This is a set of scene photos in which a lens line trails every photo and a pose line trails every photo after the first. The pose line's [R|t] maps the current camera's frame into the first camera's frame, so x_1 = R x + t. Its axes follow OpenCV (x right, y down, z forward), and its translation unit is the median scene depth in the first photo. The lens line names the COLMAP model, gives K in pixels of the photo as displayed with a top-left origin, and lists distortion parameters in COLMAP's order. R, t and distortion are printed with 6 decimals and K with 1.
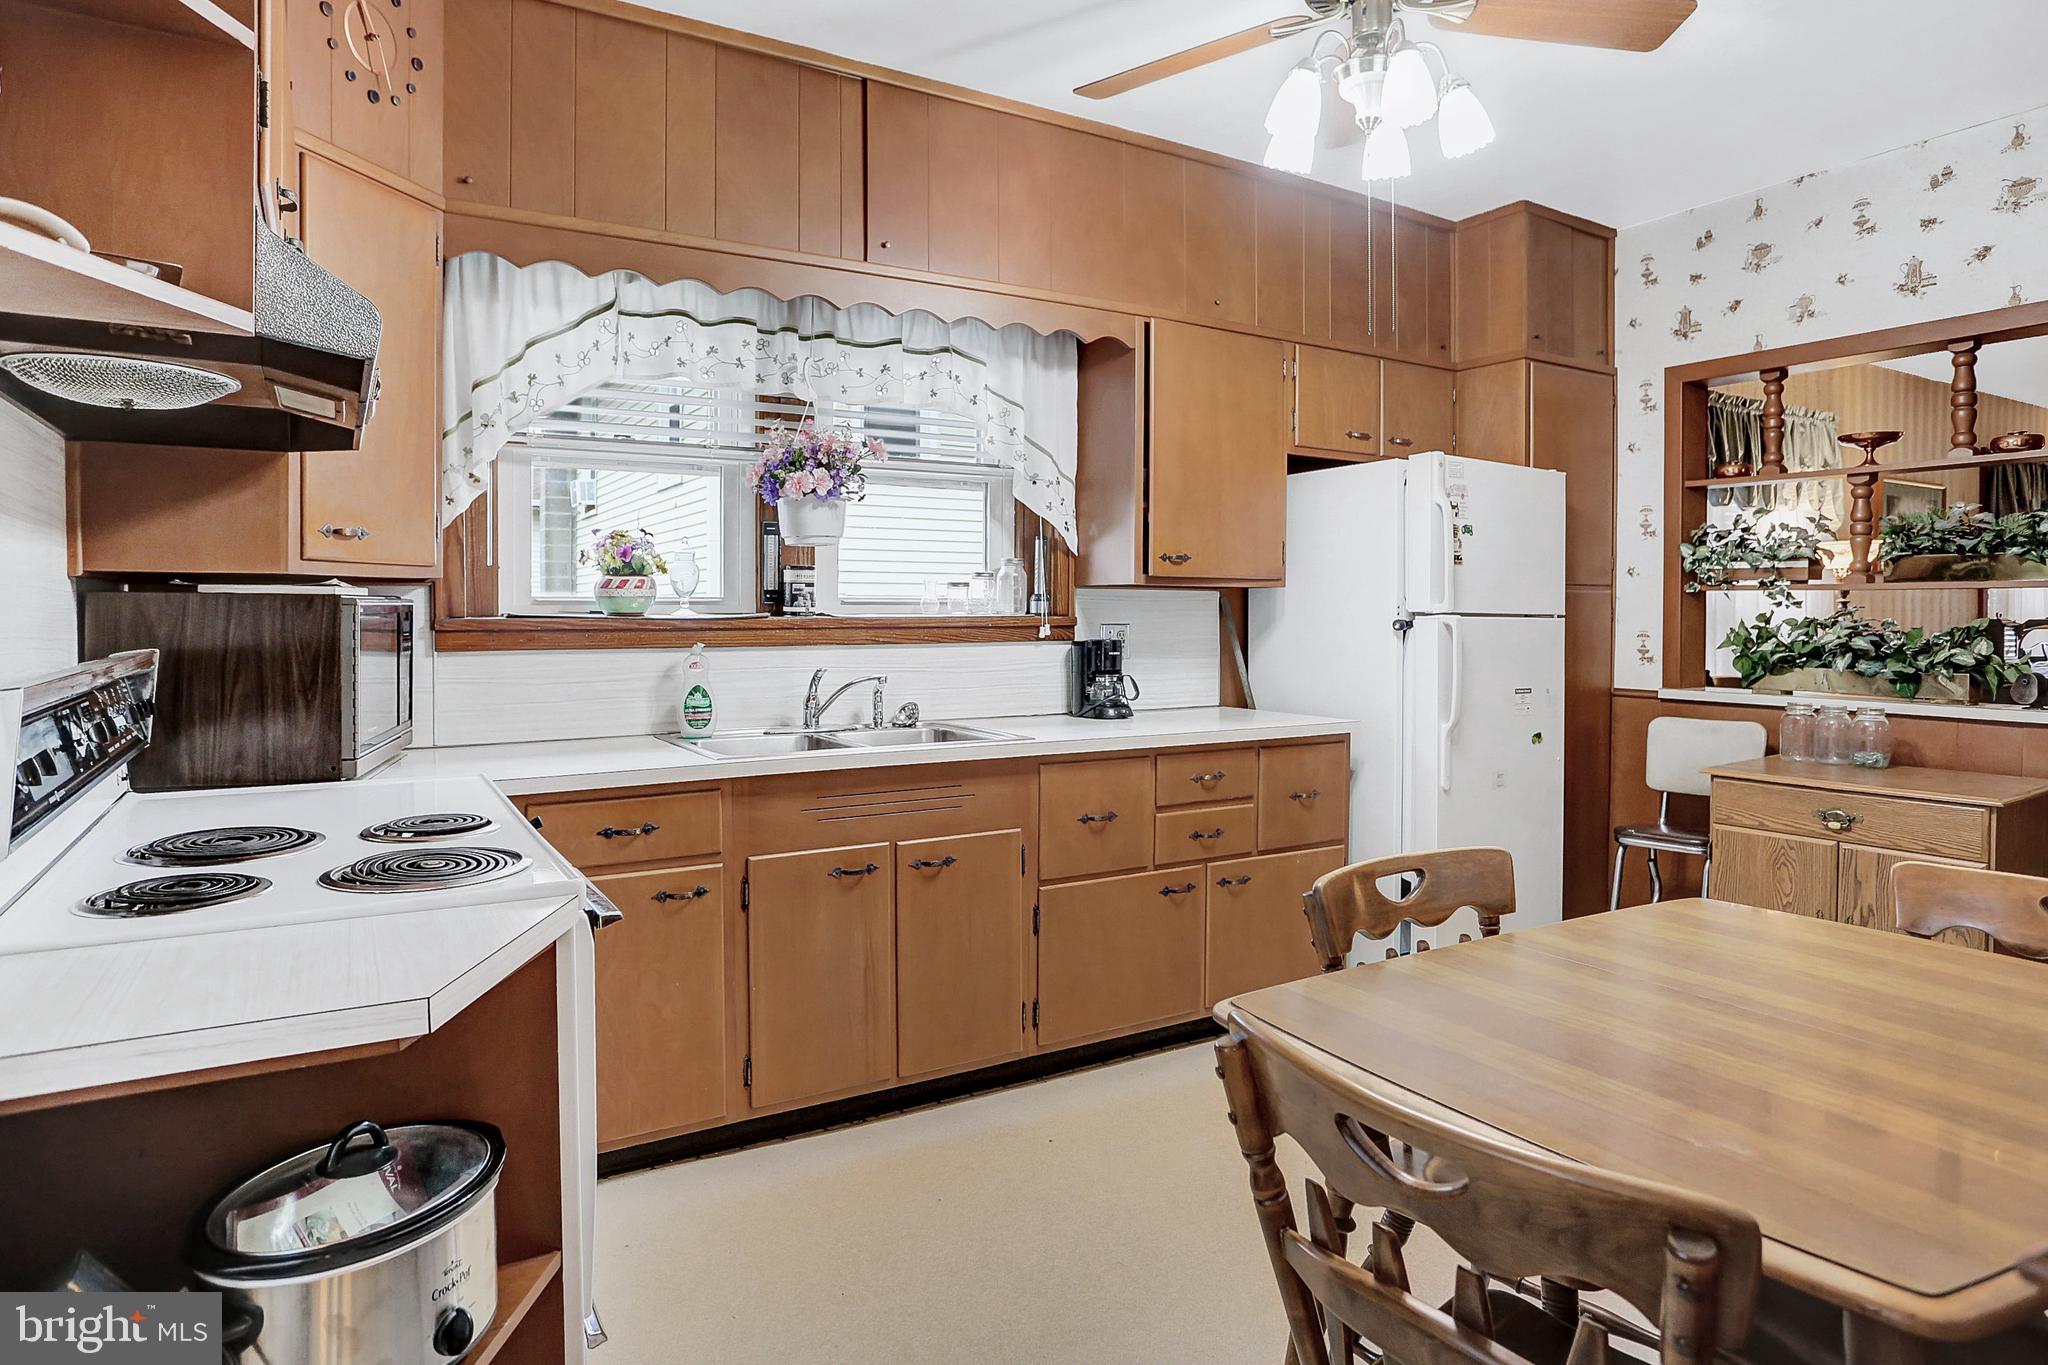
lens RADIAL K [[1212.7, 0, 1017.5], [0, 1212.7, 638.1], [0, 0, 1]] dist [-0.074947, 0.049415]
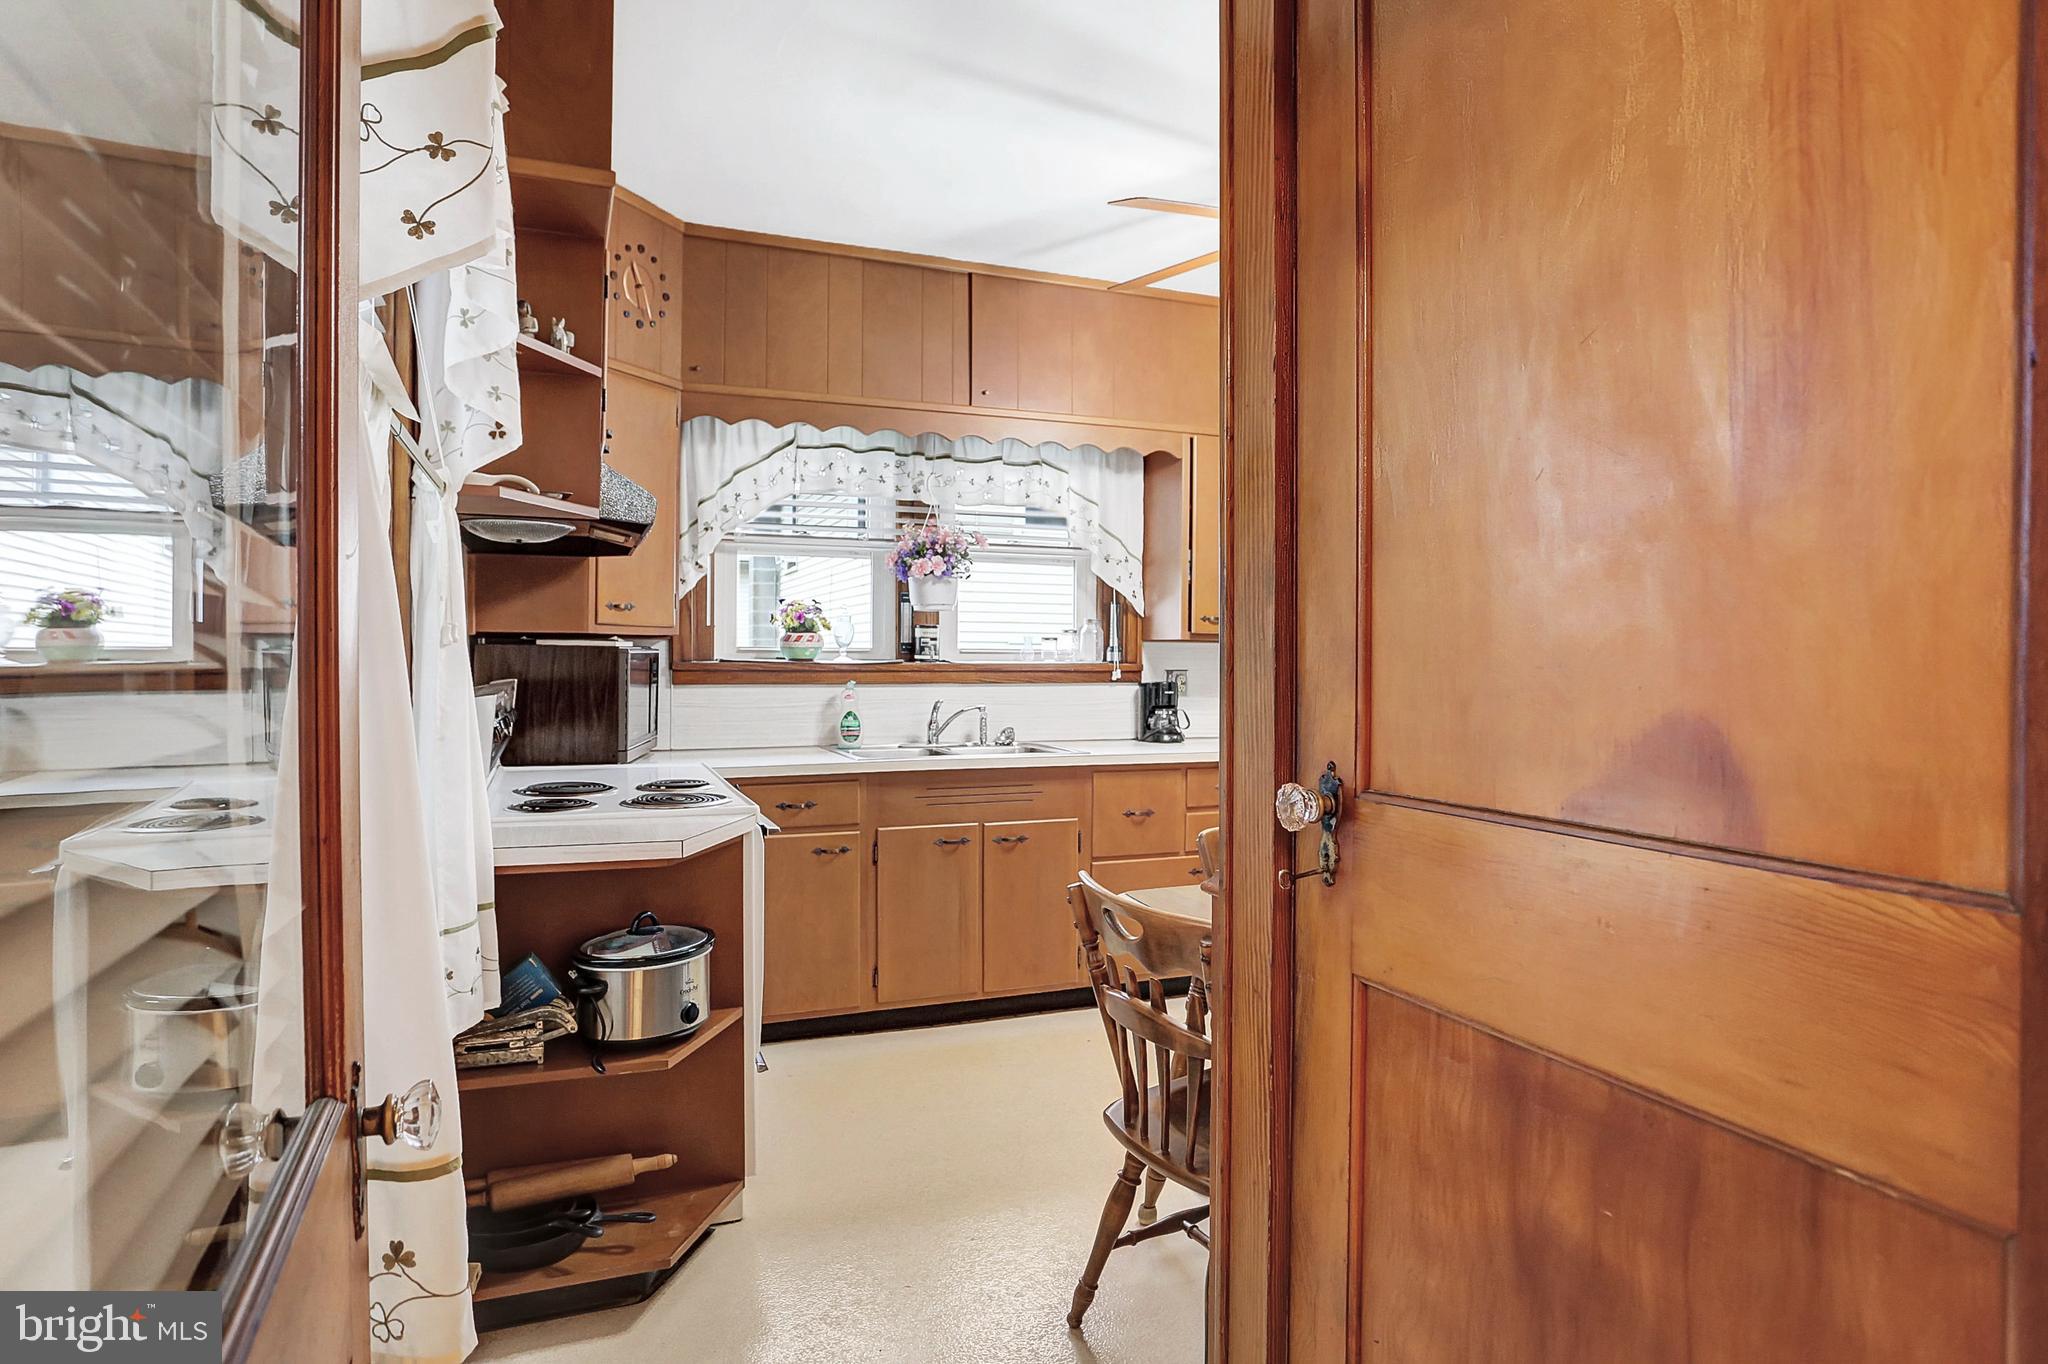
lens RADIAL K [[1172.1, 0, 1024.9], [0, 1172.1, 682.2], [0, 0, 1]] dist [-0.070469, 0.000653]
pose [[0.989189, 0.009239, -0.146356, 0.132707], [-0.009505, 0.999954, -0.001118, 0.005299], [0.146339, 0.002497, 0.989231, -0.311226]]
